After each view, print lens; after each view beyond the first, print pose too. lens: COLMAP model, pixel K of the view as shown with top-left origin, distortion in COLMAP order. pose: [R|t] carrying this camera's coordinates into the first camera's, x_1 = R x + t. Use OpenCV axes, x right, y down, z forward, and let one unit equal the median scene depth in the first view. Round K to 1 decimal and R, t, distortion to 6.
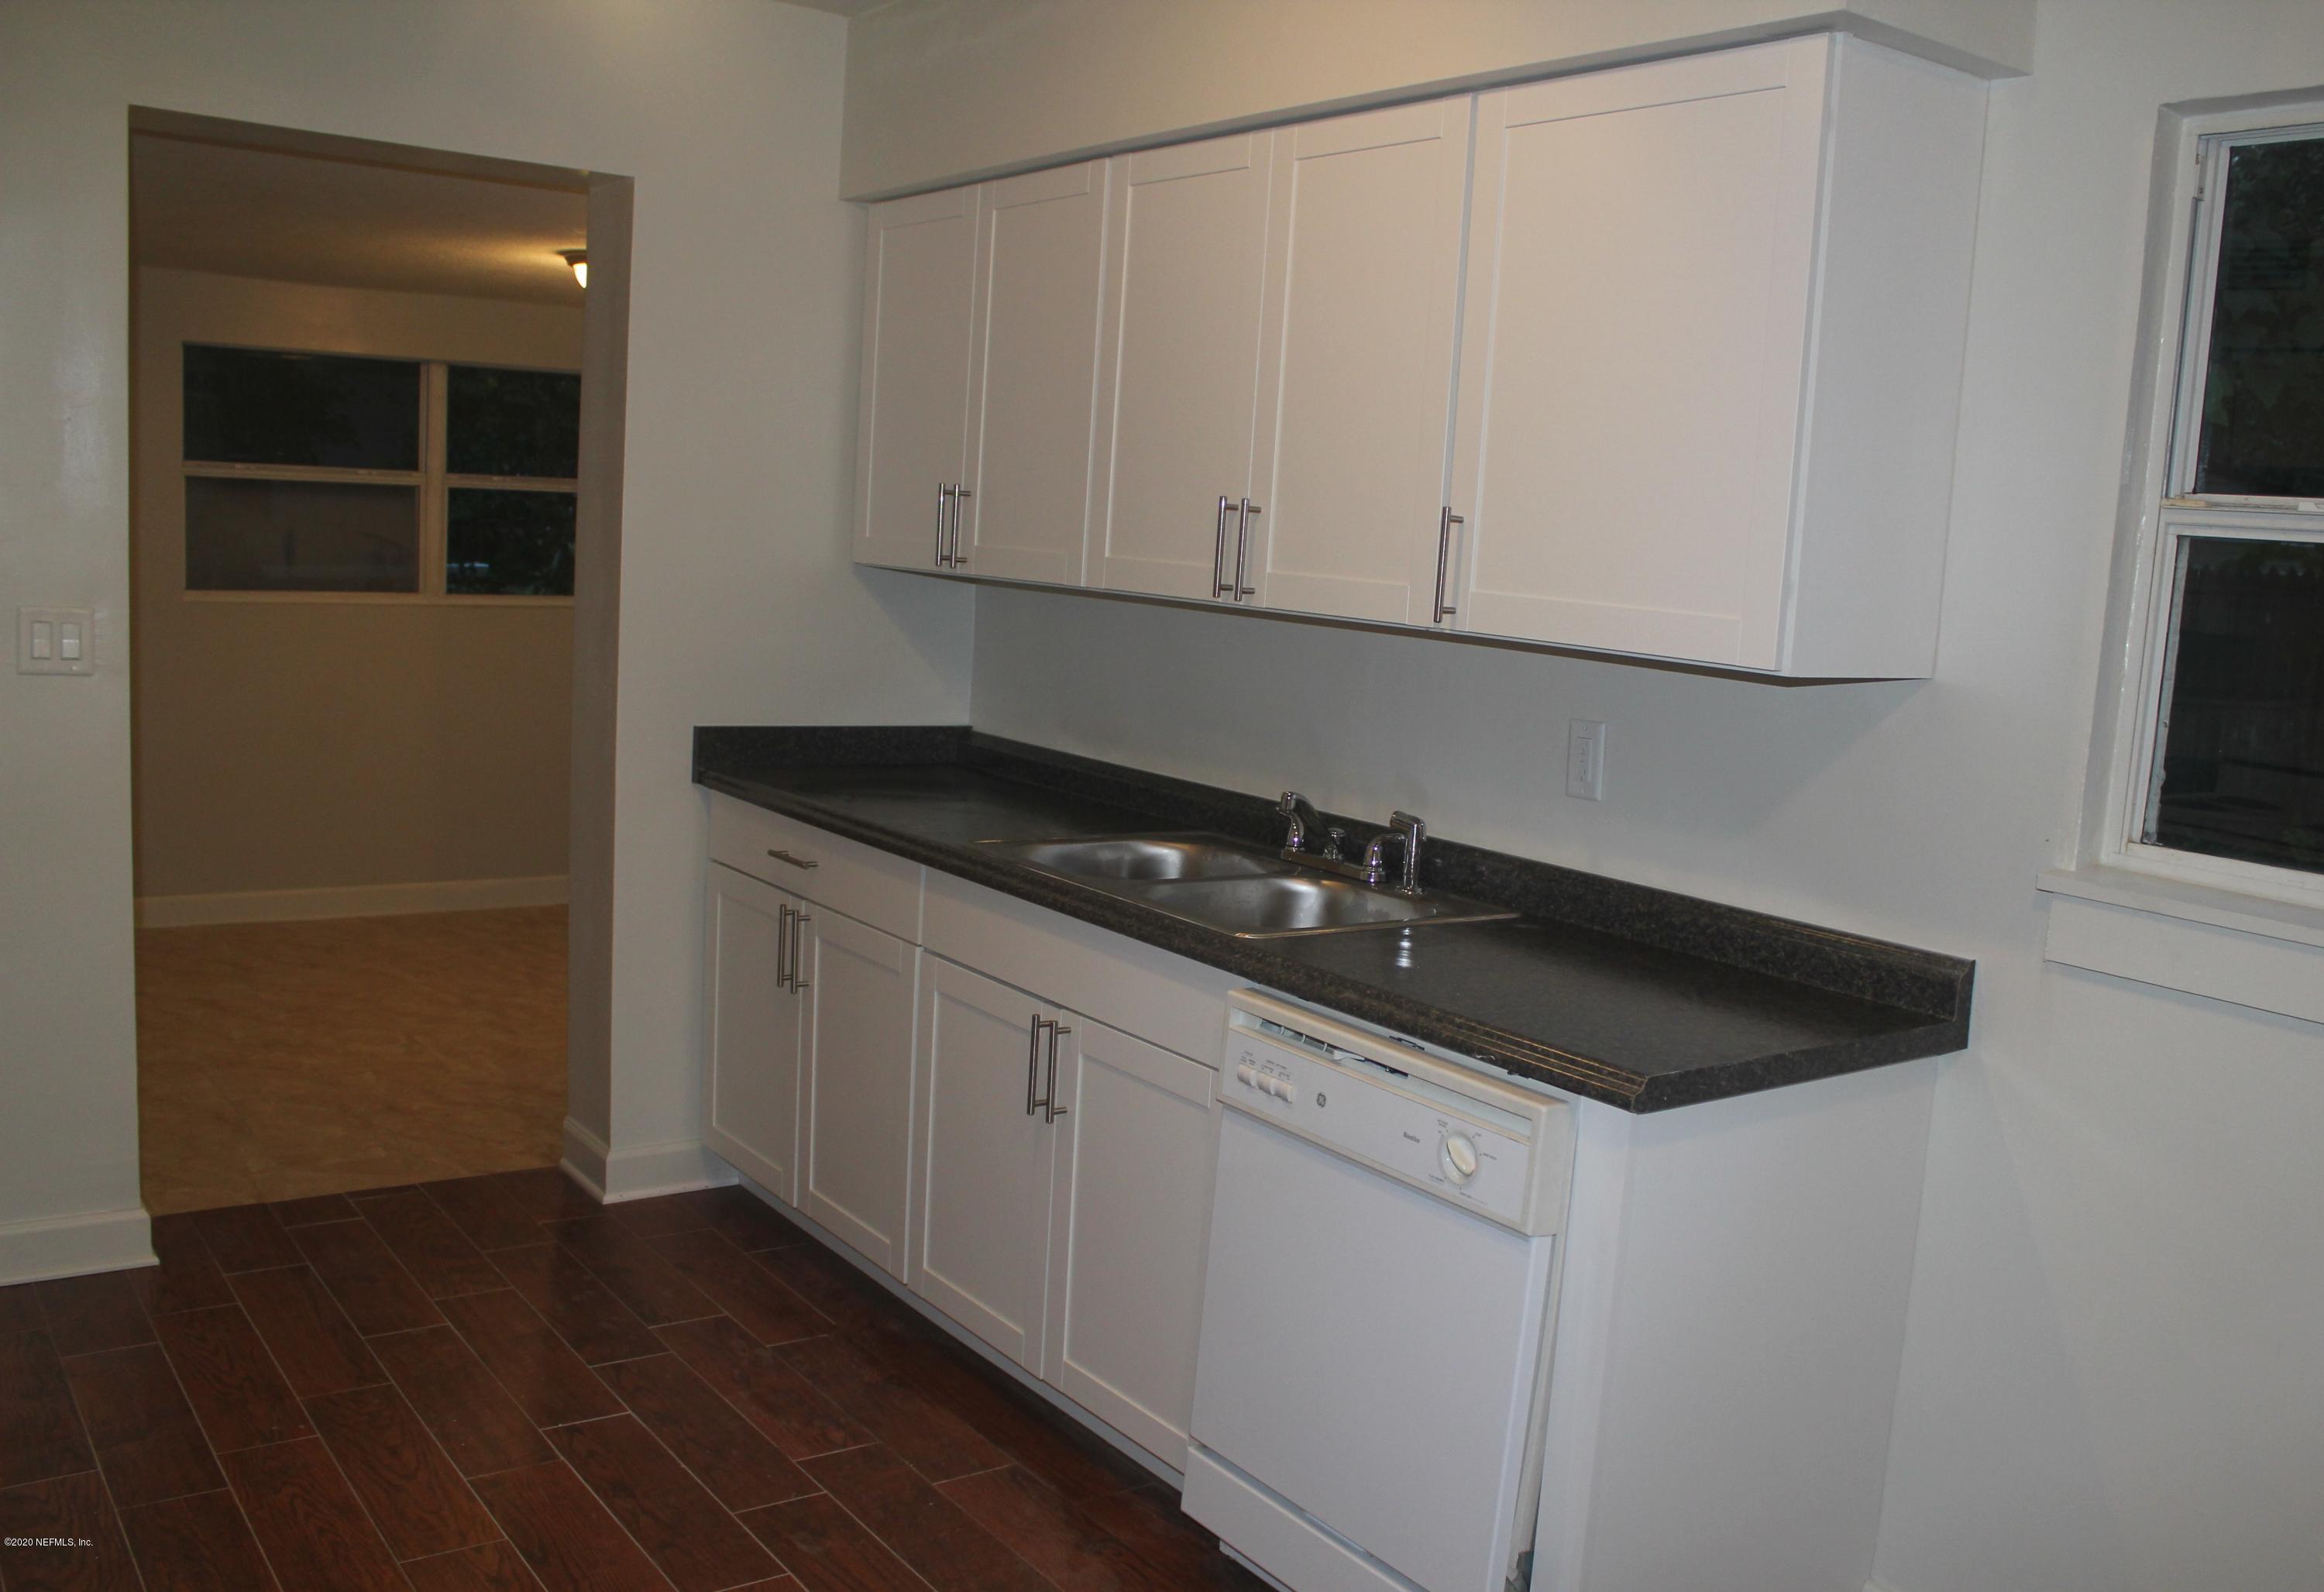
lens RADIAL K [[2060.8, 0, 1176.1], [0, 2060.8, 796.7], [0, 0, 1]] dist [-0.137362, 0.115333]
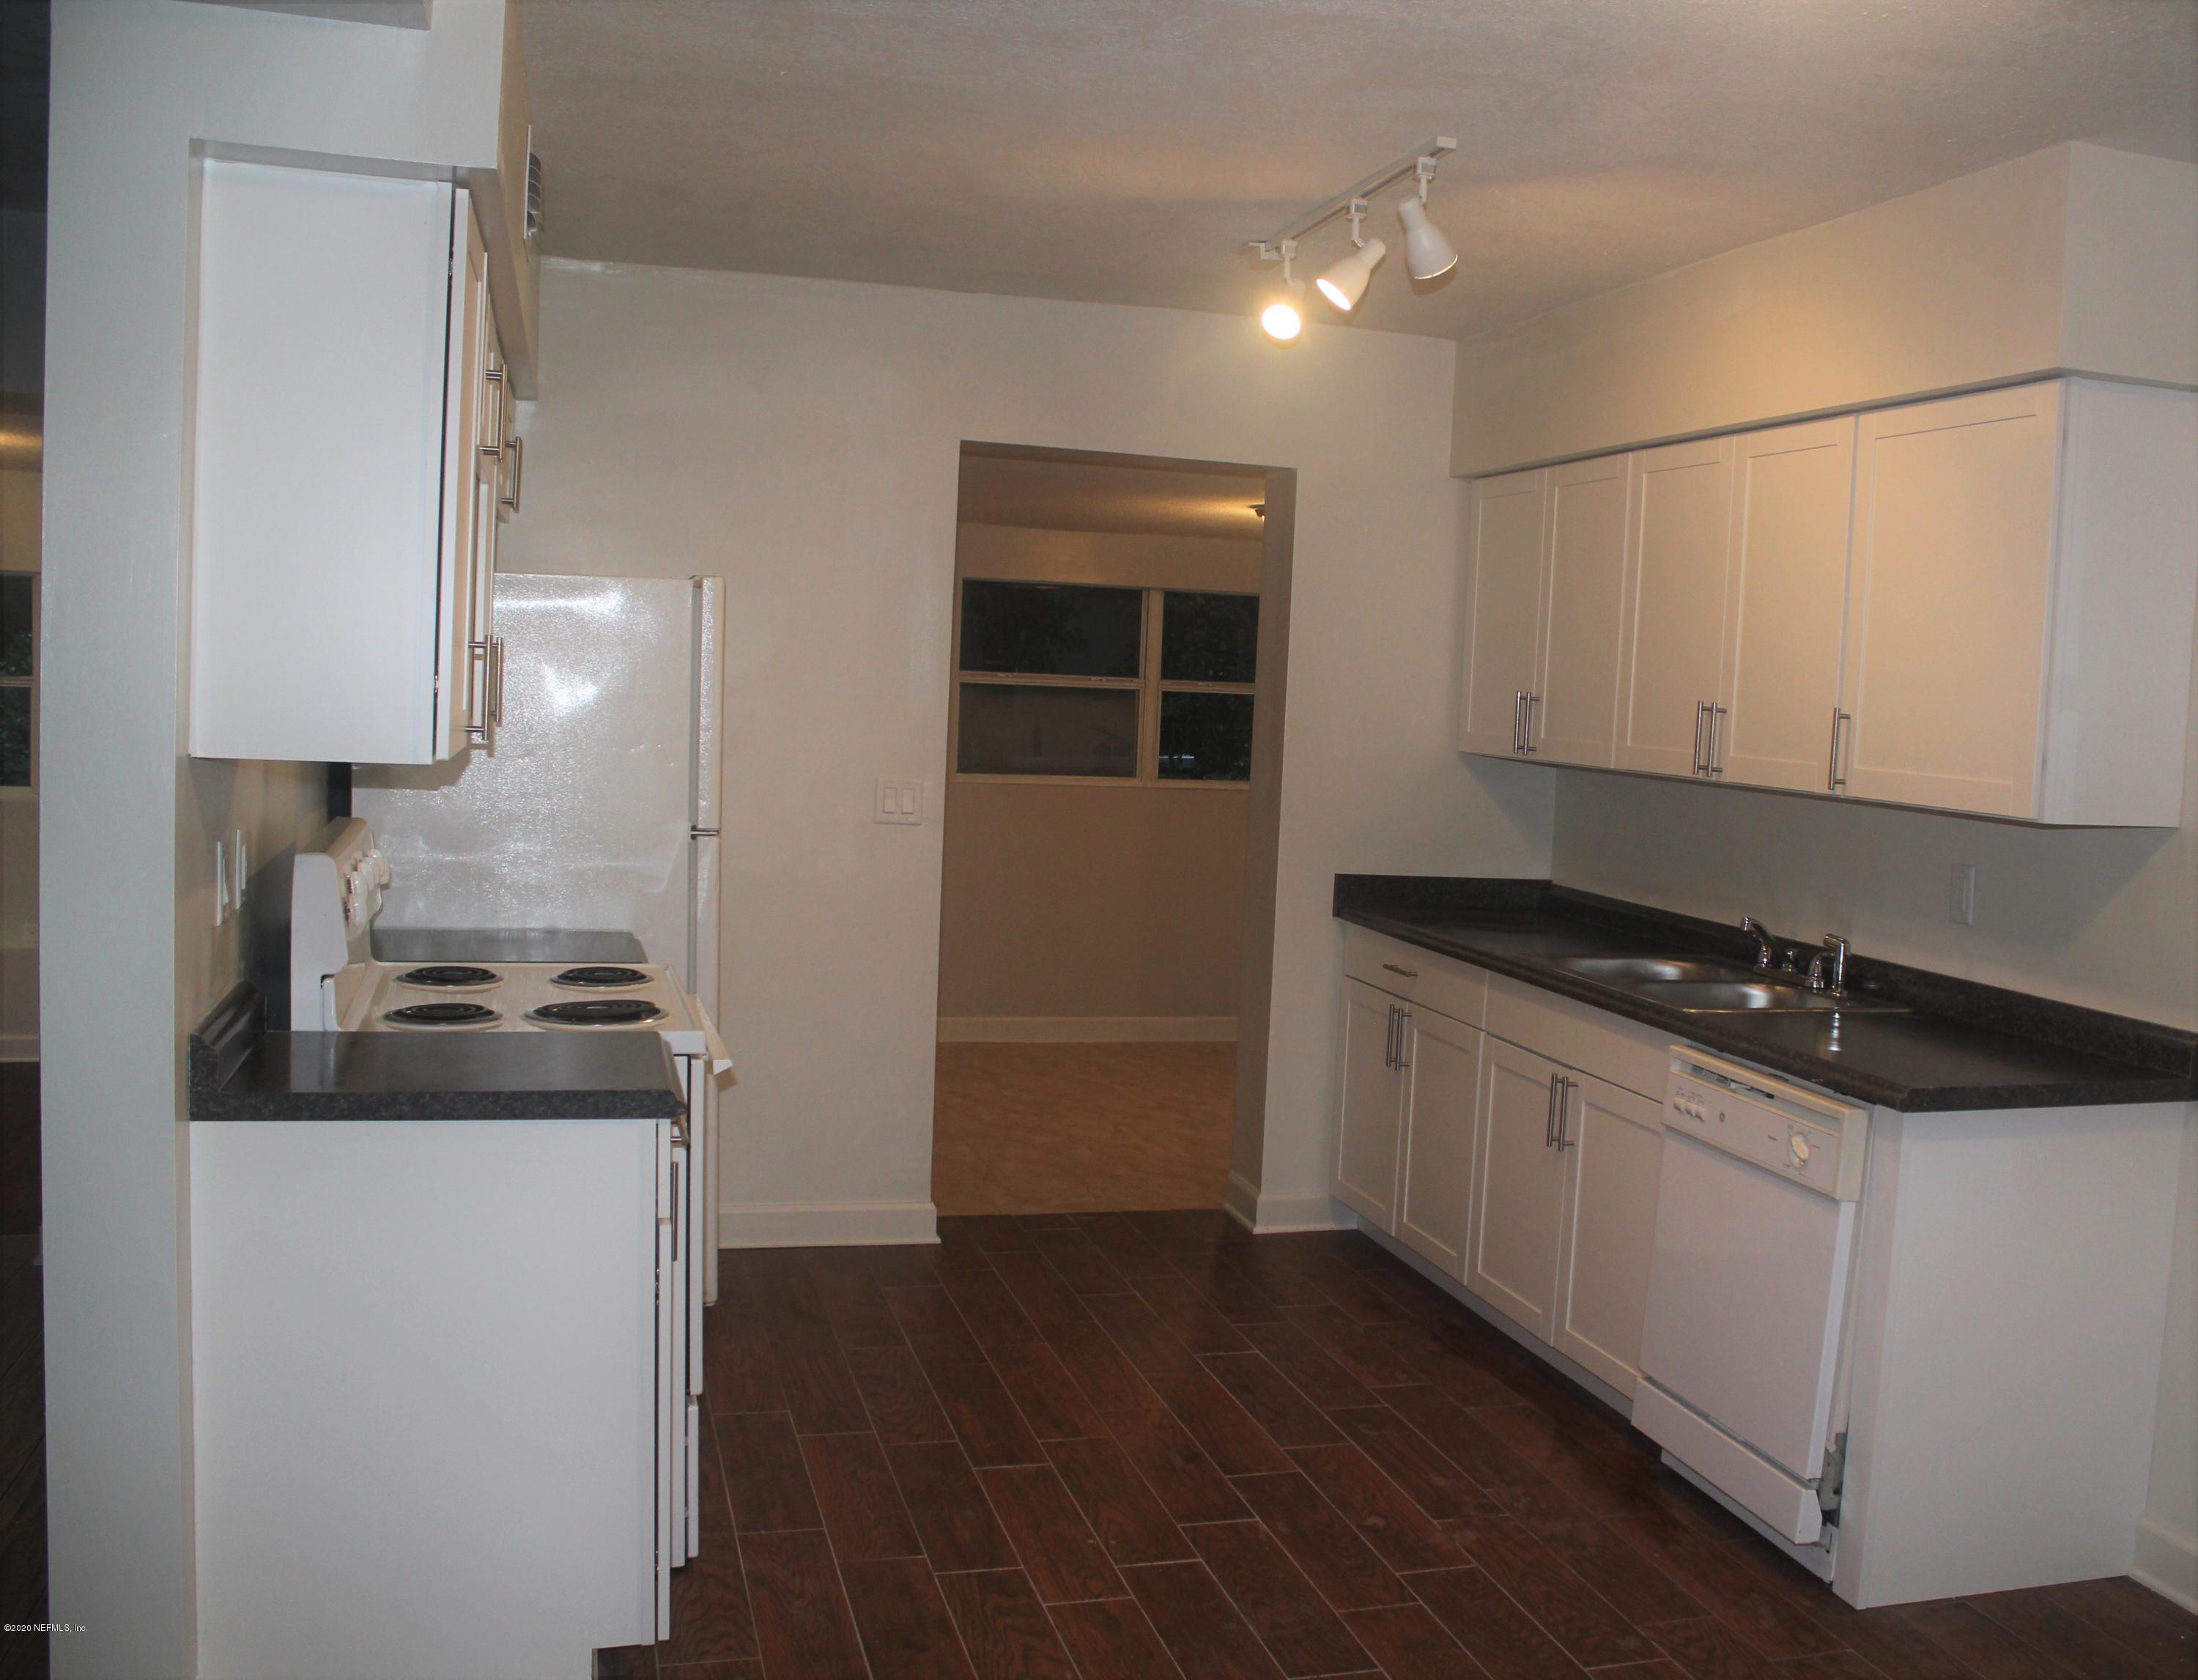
lens RADIAL K [[2202.1, 0, 1107.6], [0, 2202.1, 847.2], [0, 0, 1]] dist [-0.059875, 0.000000]
pose [[0.933307, 0.012408, -0.358864, 0.163819], [-0.039227, 0.996944, -0.067550, 0.059775], [0.356929, 0.077122, 0.930942, -0.451709]]
